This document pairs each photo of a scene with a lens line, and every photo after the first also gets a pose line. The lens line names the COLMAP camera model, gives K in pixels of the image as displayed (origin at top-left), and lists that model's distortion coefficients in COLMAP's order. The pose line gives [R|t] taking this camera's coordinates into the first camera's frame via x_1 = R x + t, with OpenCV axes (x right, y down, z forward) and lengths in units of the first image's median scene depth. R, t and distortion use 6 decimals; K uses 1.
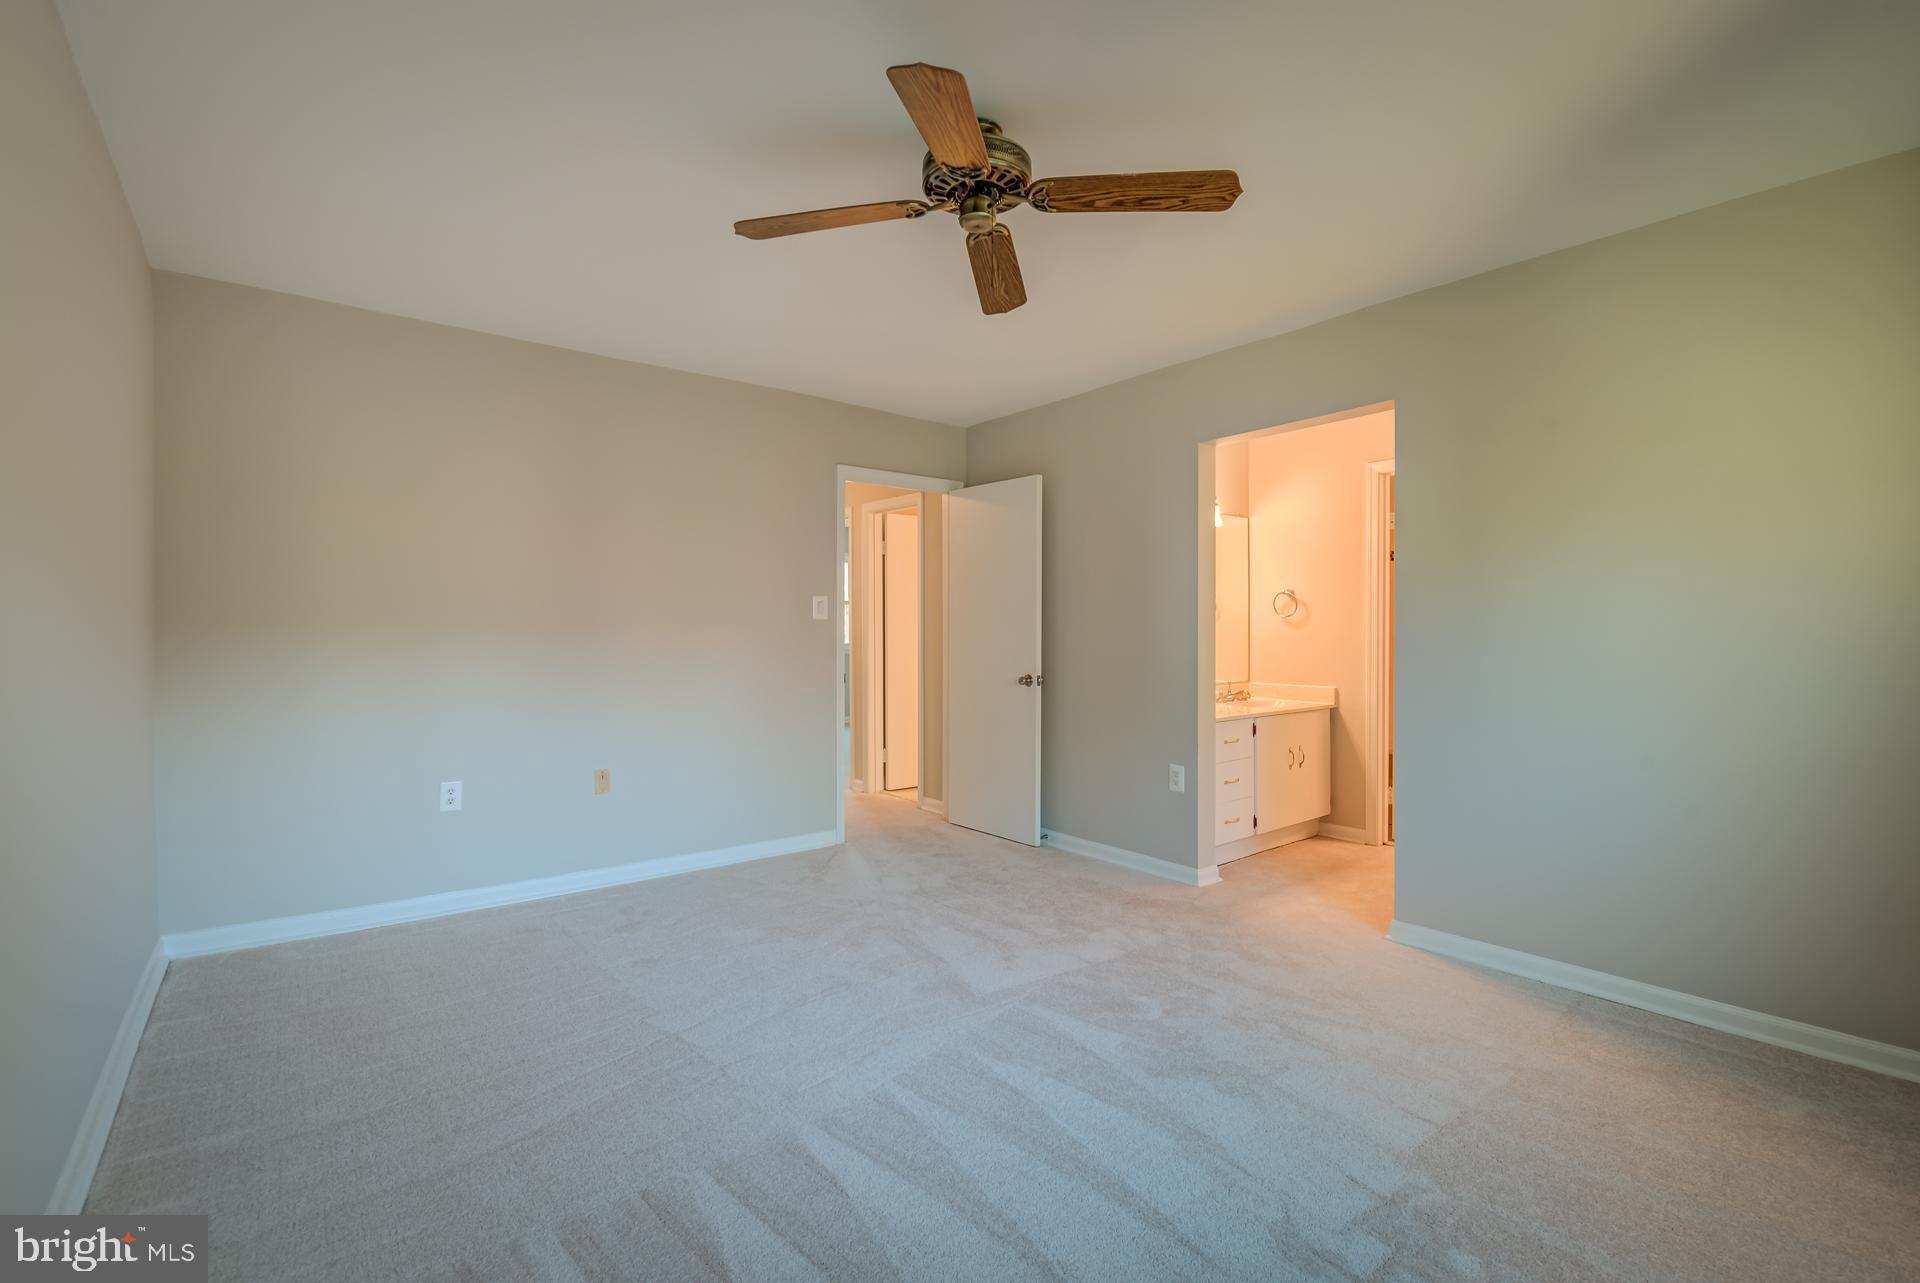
lens RADIAL K [[860.8, 0, 955.5], [0, 860.8, 641.6], [0, 0, 1]] dist [-0.022503, -0.000320]
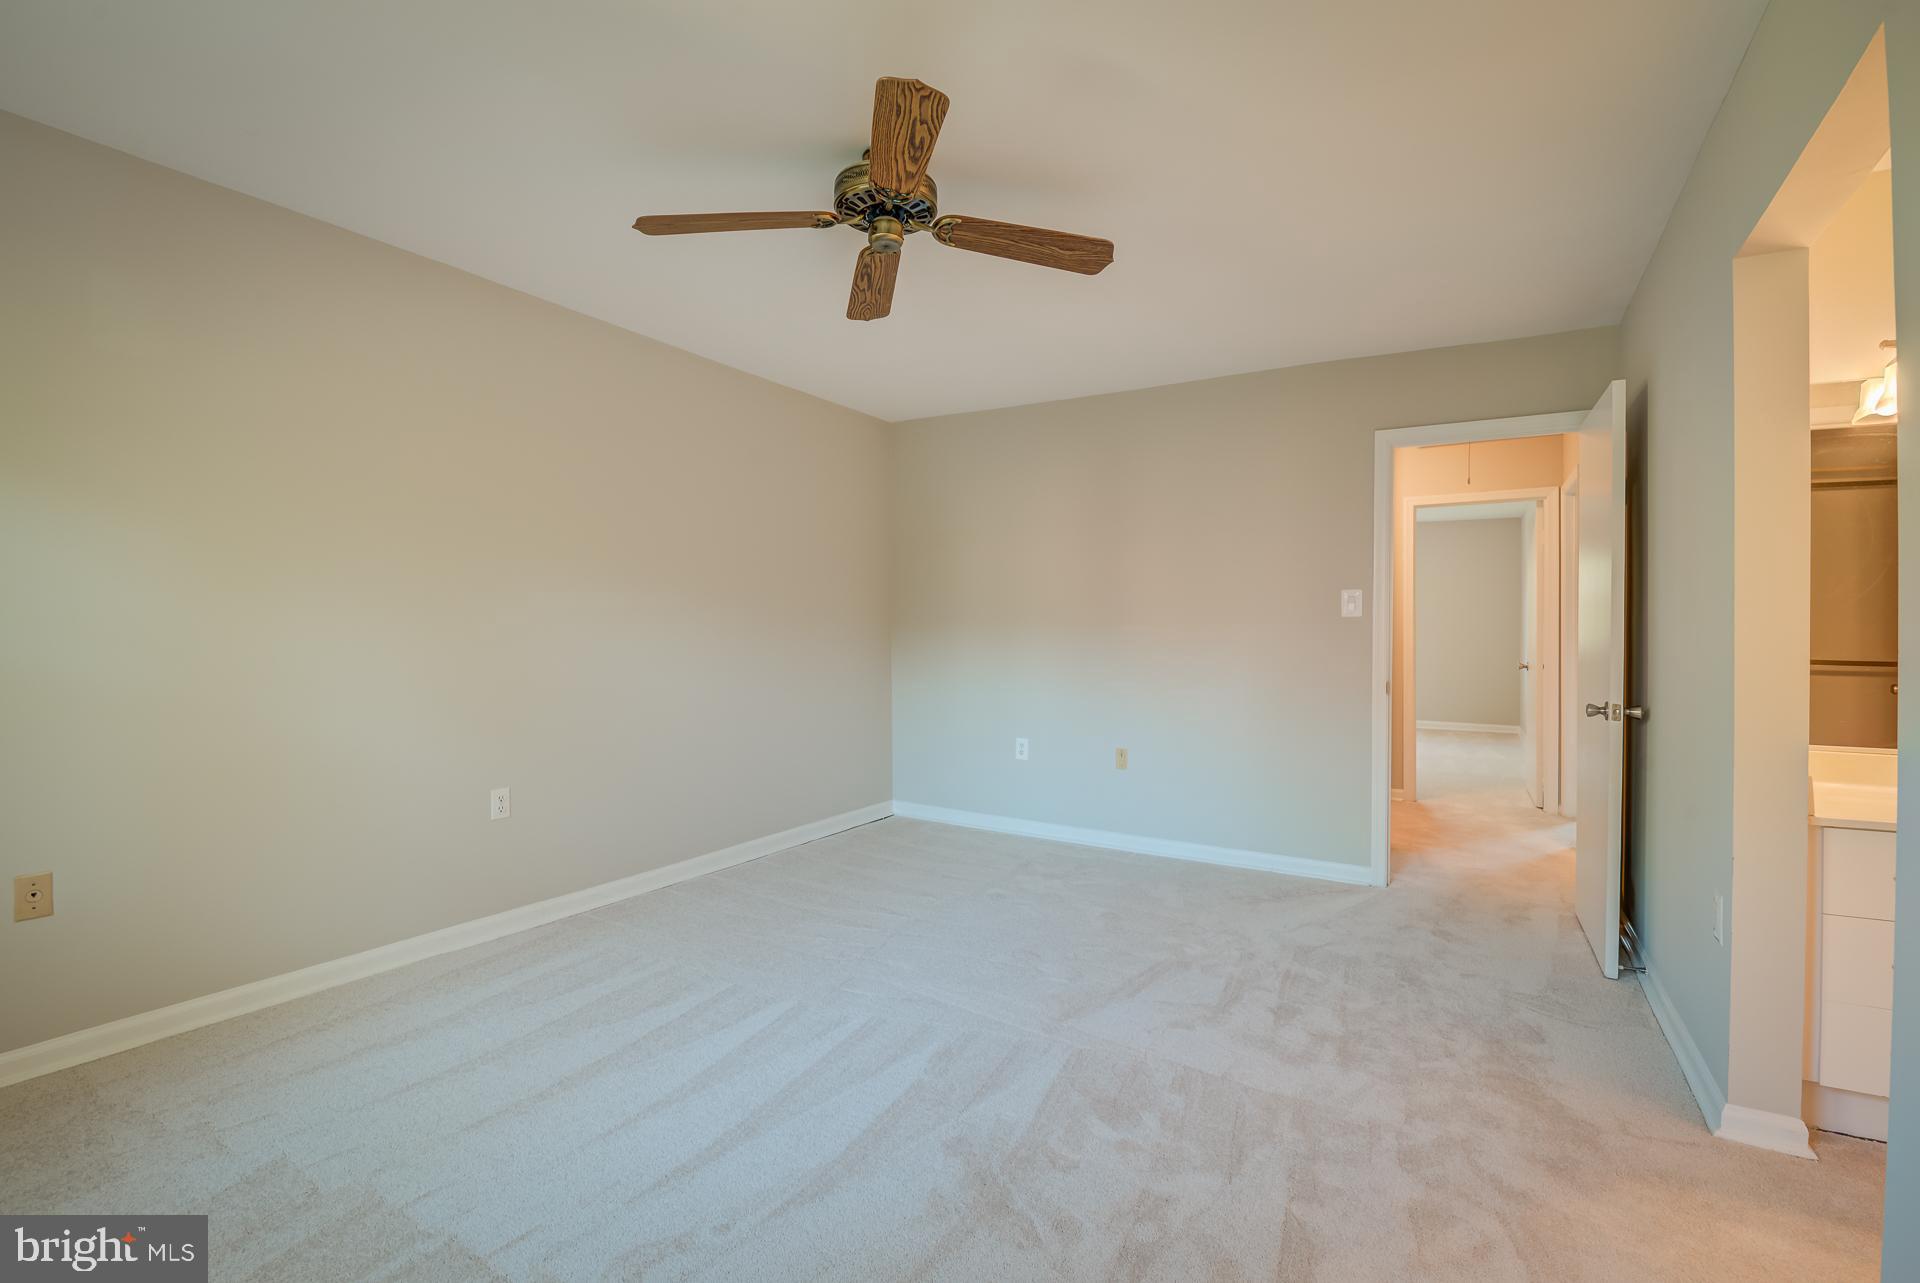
lens RADIAL K [[860.8, 0, 994.4], [0, 860.8, 634.8], [0, 0, 1]] dist [-0.022503, -0.000320]
pose [[0.344326, 0.010138, -0.938795, 0.678334], [-0.019277, 0.999807, 0.003726, -0.005469], [0.938652, 0.016814, 0.344456, 0.478180]]
